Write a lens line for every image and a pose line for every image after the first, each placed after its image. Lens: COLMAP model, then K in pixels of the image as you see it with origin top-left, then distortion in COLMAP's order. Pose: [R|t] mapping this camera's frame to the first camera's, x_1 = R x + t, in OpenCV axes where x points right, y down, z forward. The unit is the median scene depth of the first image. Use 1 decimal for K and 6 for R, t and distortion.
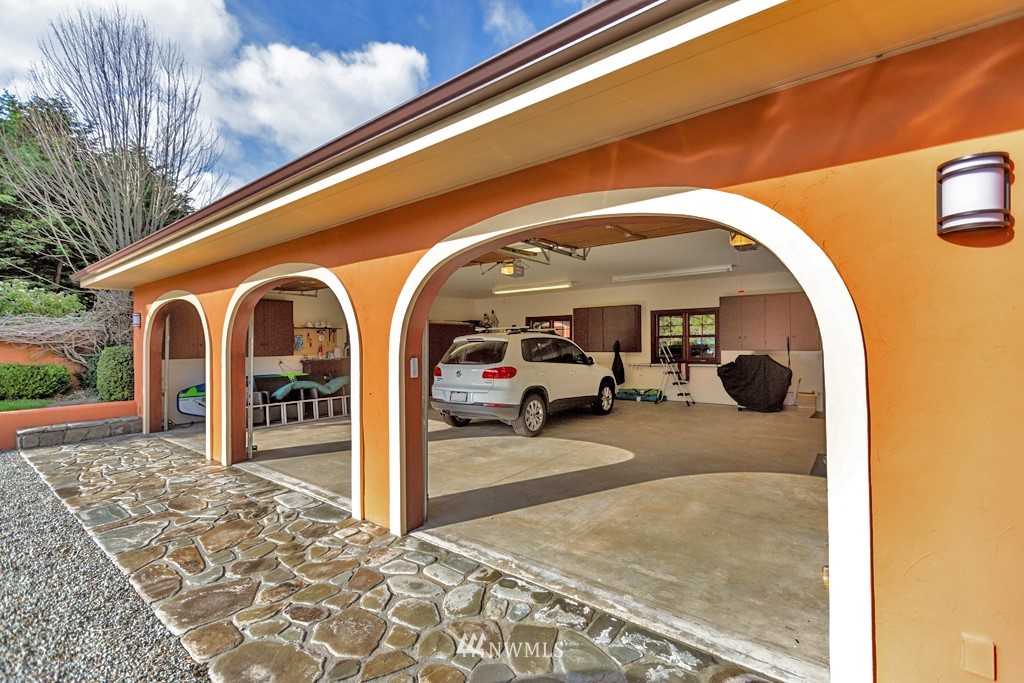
lens RADIAL K [[452.4, 0, 513.4], [0, 452.4, 340.4], [0, 0, 1]] dist [0.002159, 0.000195]
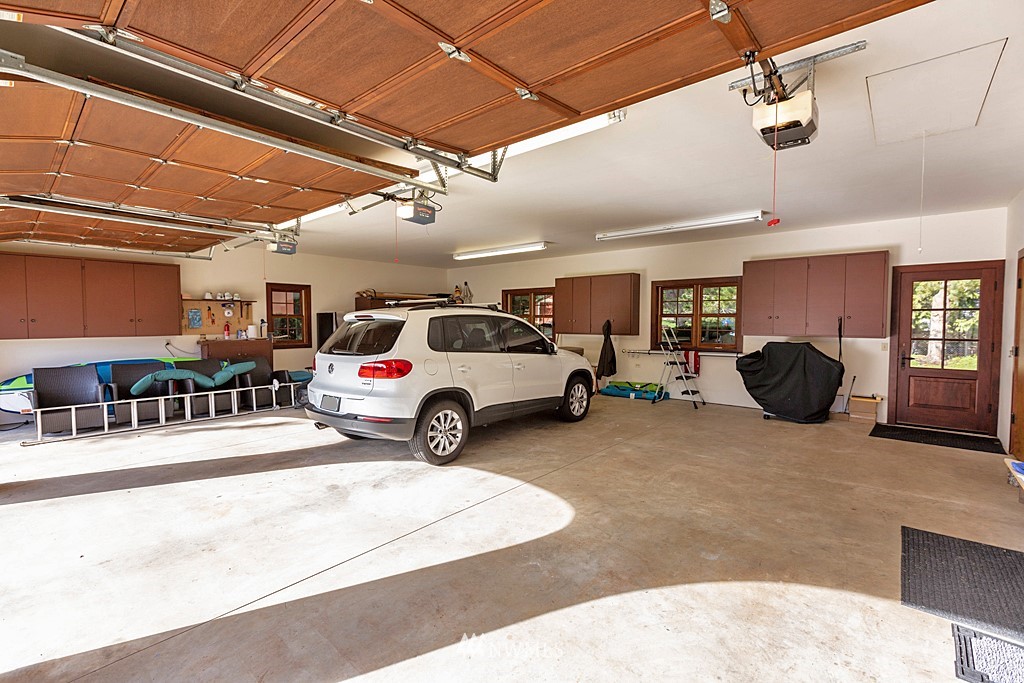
lens RADIAL K [[452.4, 0, 510.7], [0, 452.4, 339.8], [0, 0, 1]] dist [0.002159, 0.000195]
pose [[0.998211, 0.012466, -0.058473, 0.133095], [-0.009613, 0.998761, 0.048826, -0.002438], [0.059009, -0.048176, 0.997094, 0.260128]]
